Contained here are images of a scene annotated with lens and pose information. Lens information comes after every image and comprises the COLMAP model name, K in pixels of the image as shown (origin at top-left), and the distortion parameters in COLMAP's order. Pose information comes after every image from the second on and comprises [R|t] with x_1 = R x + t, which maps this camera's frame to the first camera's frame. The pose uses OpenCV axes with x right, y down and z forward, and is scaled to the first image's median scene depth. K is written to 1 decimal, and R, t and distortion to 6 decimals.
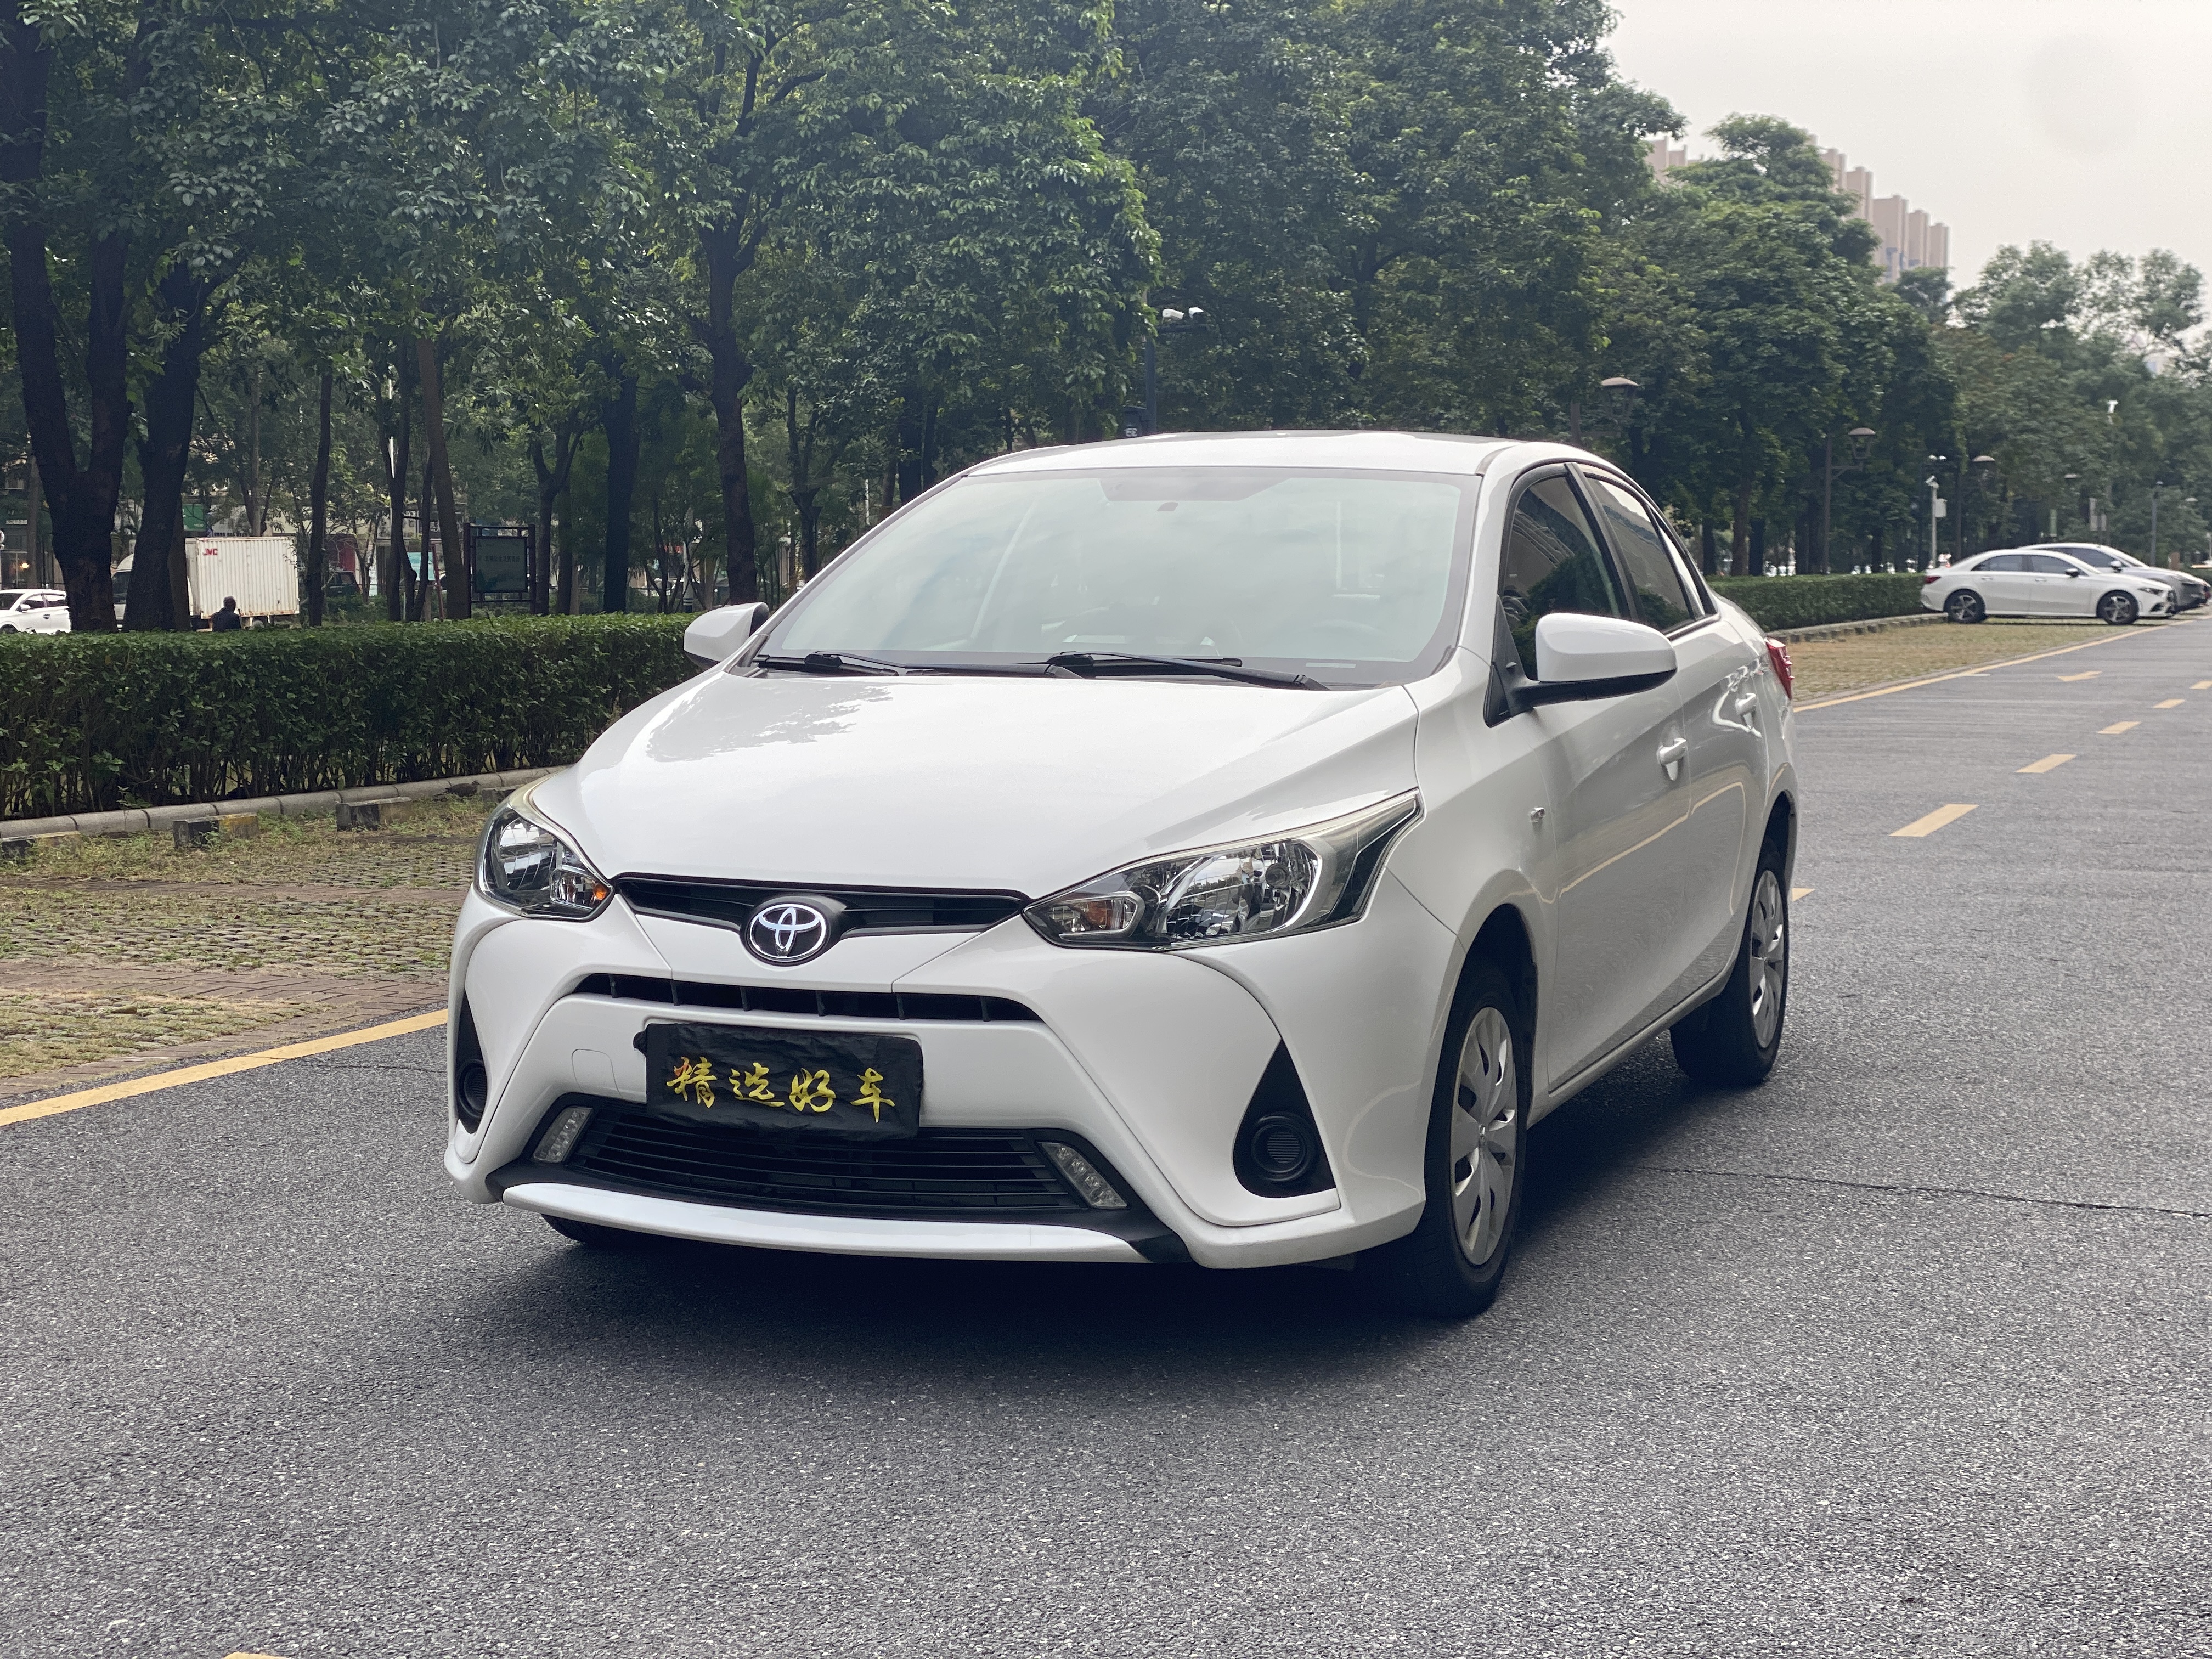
lens RADIAL K [[3234.3, 0, 1106.0], [0, 3234.3, 829.5], [0, 0, 1]] dist [0.212575, -0.534046]
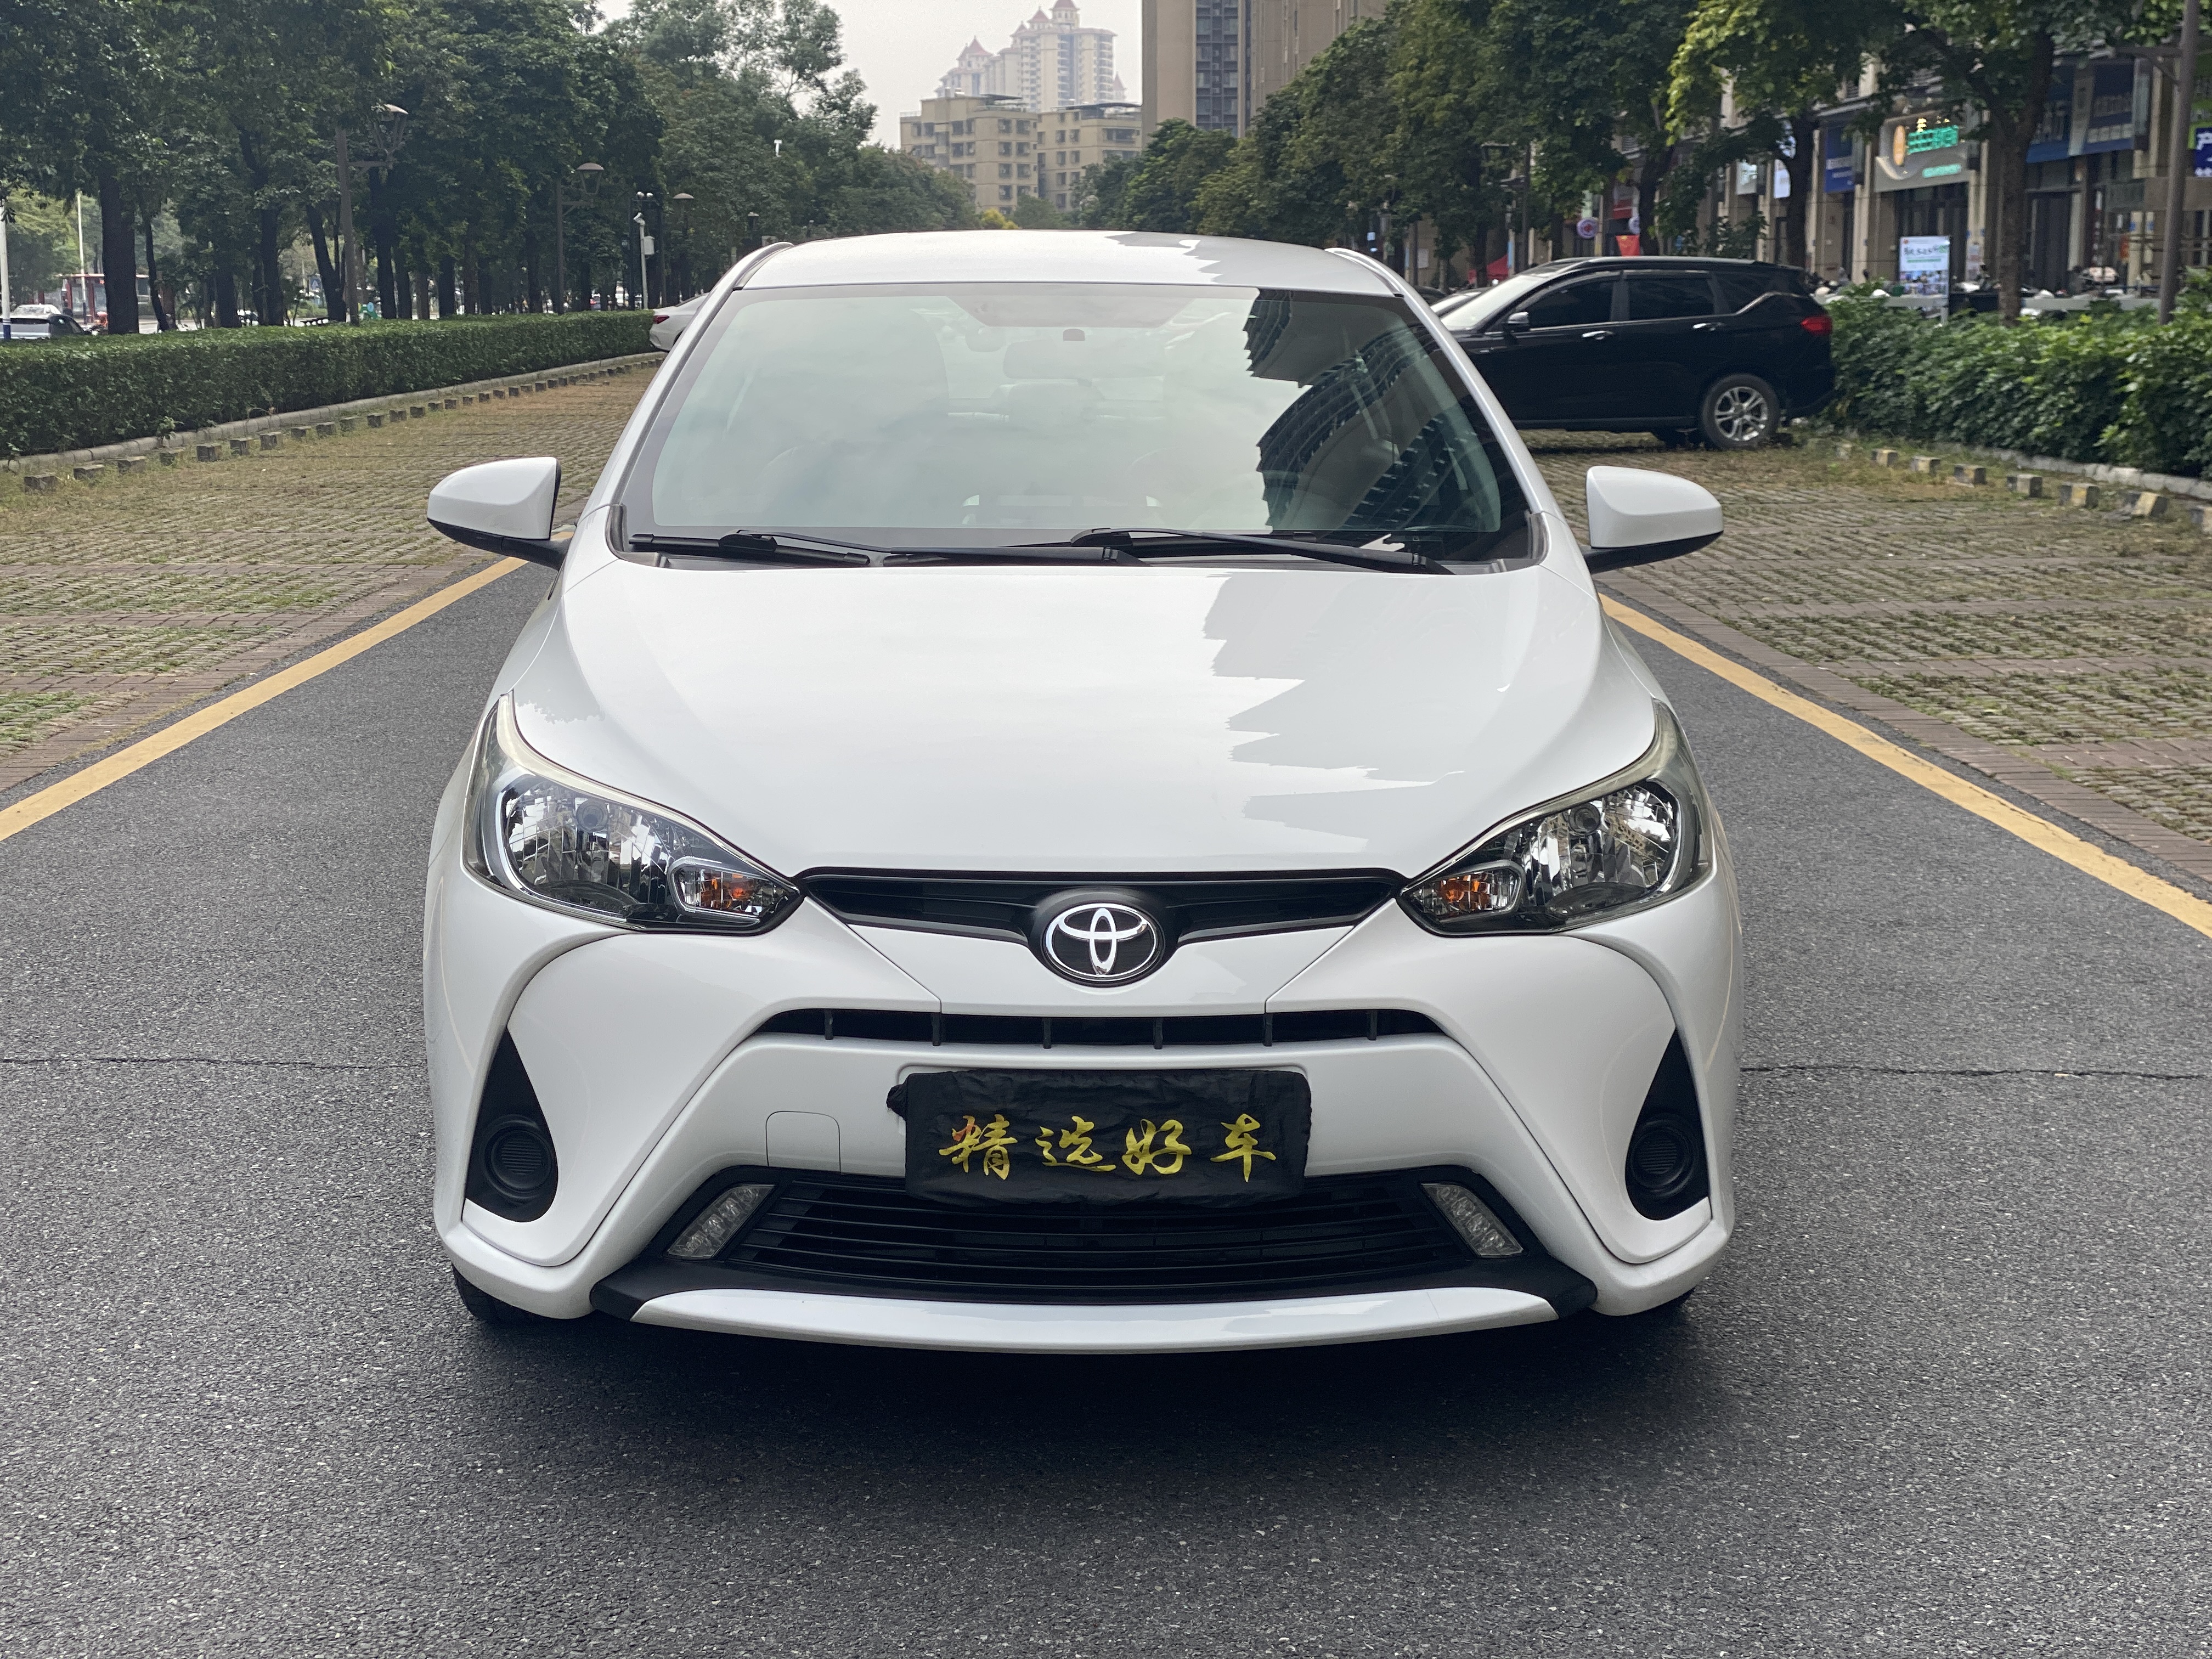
lens RADIAL K [[3234.3, 0, 1106.0], [0, 3234.3, 829.5], [0, 0, 1]] dist [0.212575, -0.534046]
pose [[0.916597, -0.064604, 0.394558, -0.374217], [0.032335, 0.995604, 0.087901, -0.057717], [-0.398502, -0.067812, 0.914657, 0.294648]]
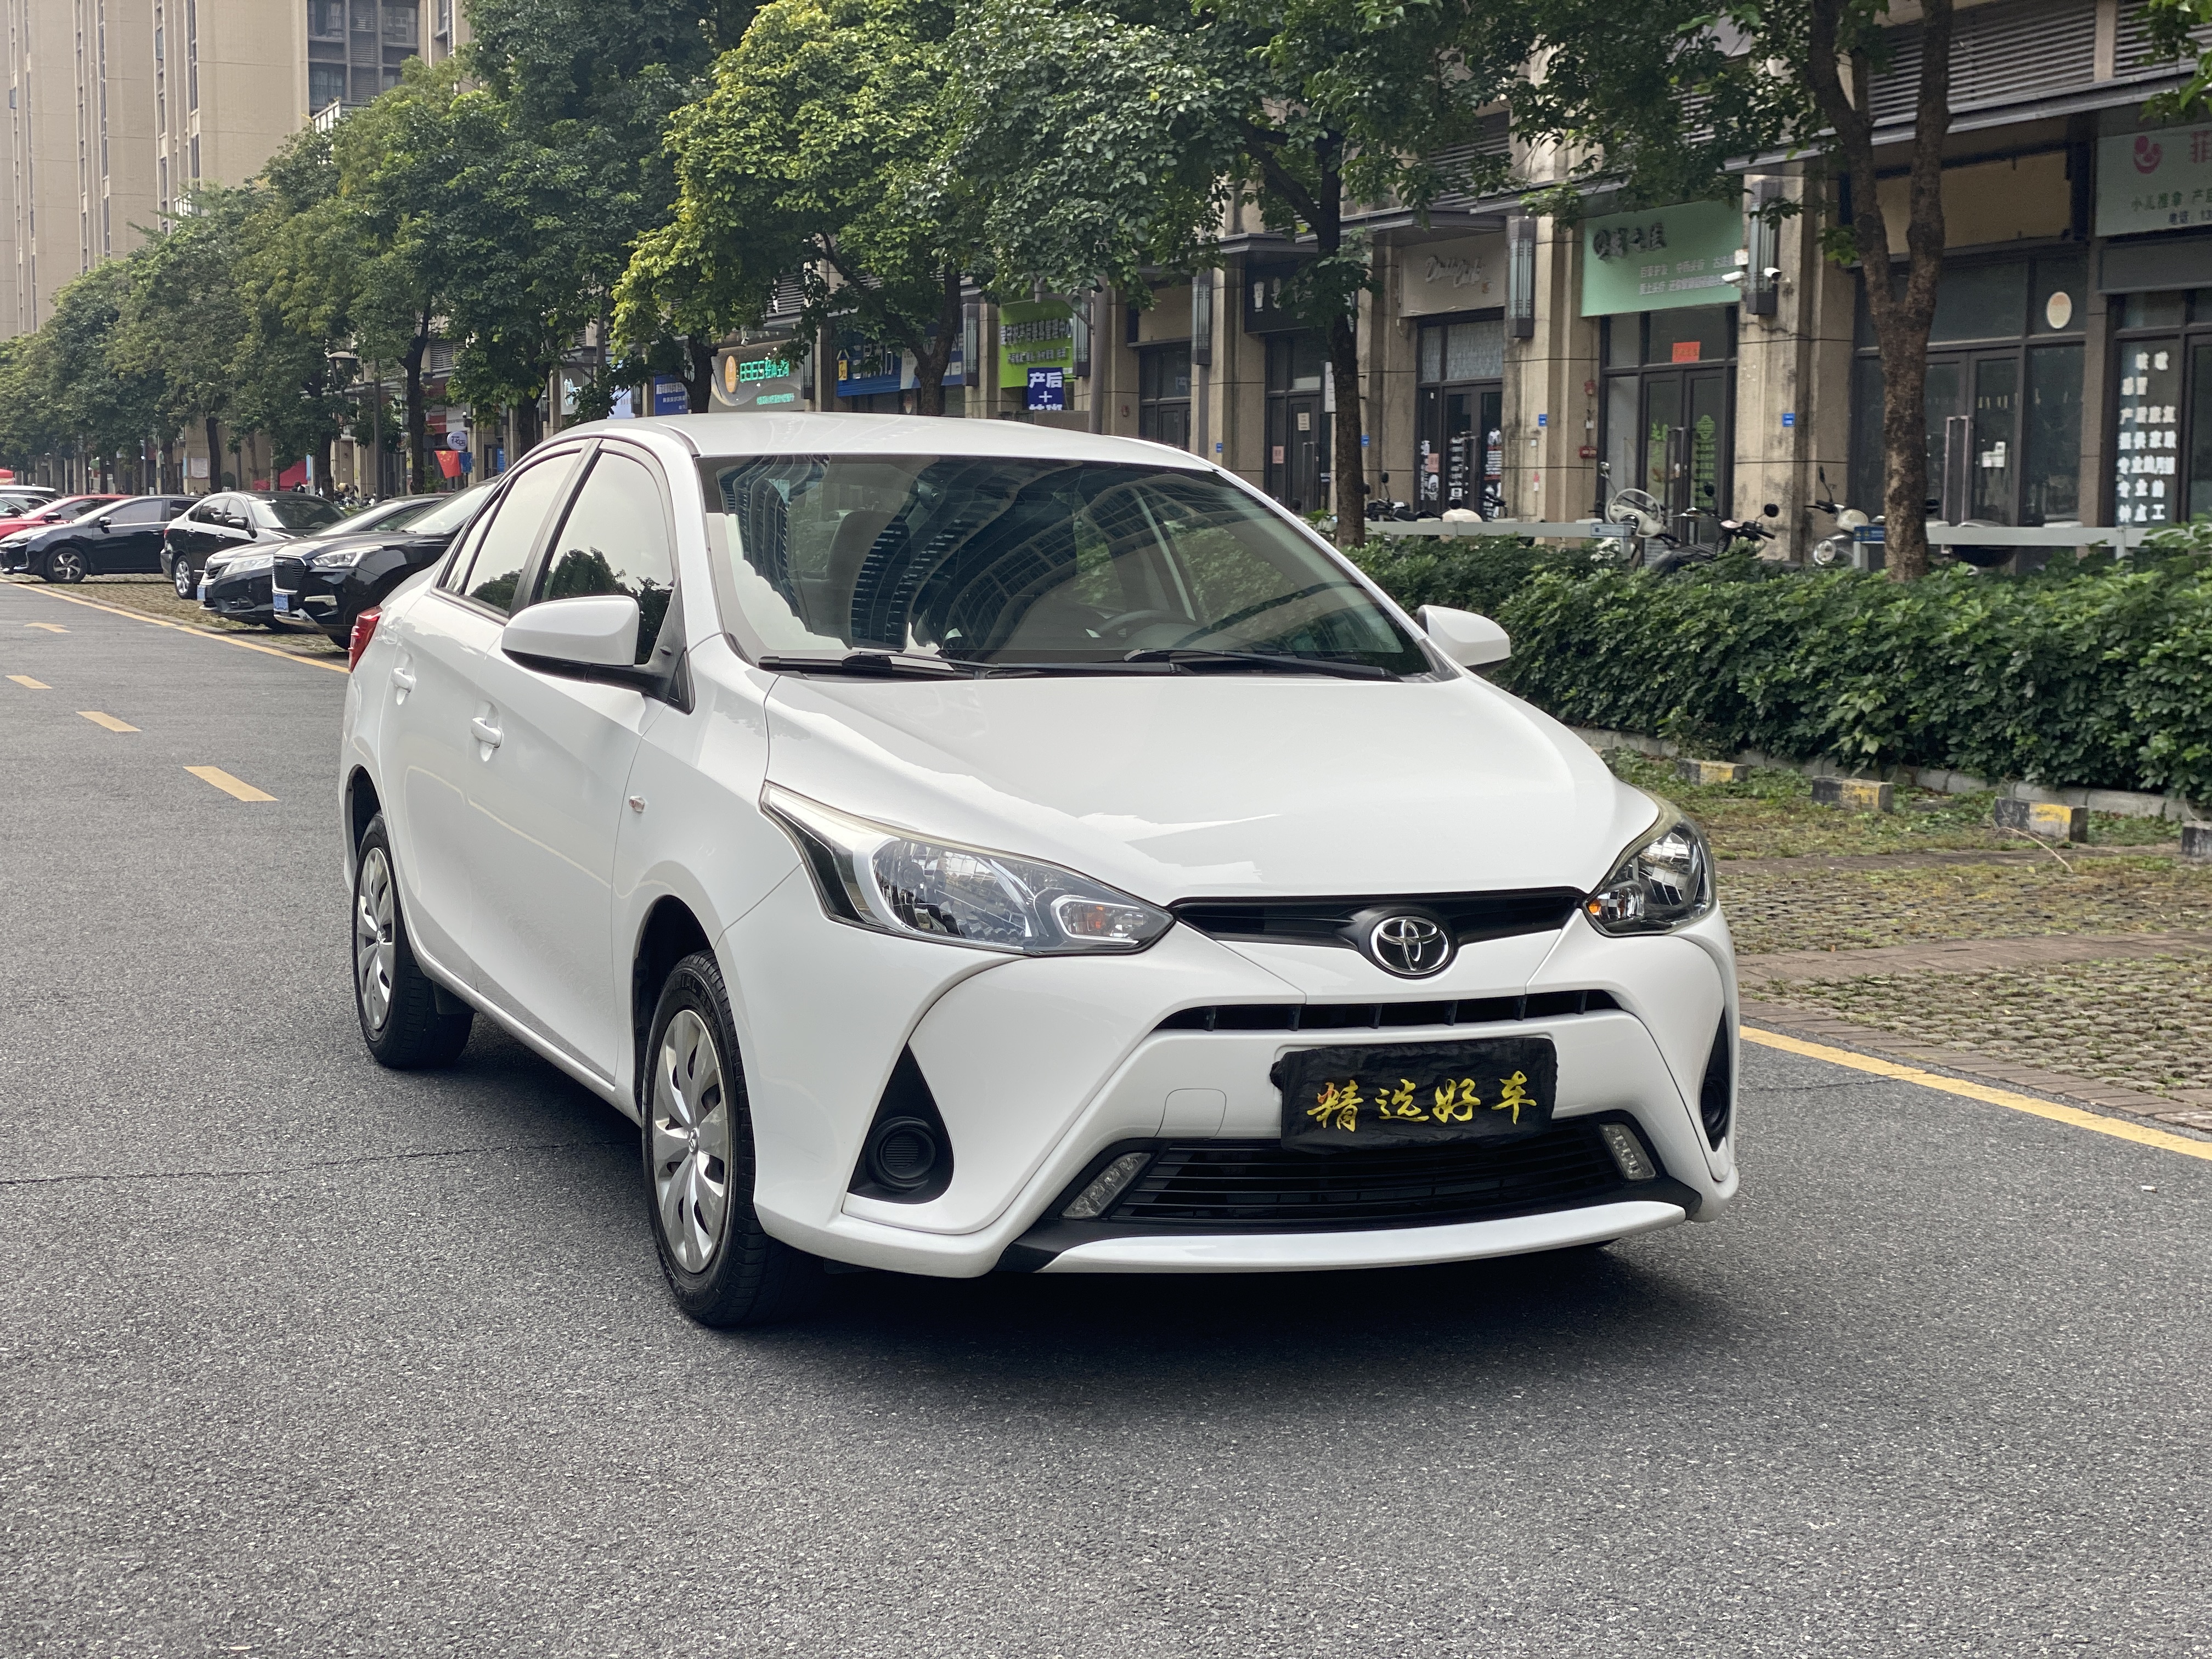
lens RADIAL K [[3234.3, 0, 1106.0], [0, 3234.3, 829.5], [0, 0, 1]] dist [0.212575, -0.534046]
pose [[0.710505, -0.059937, 0.701135, -0.813320], [0.047016, 0.998183, 0.037687, -0.042957], [-0.702120, 0.006188, 0.712032, 0.342209]]
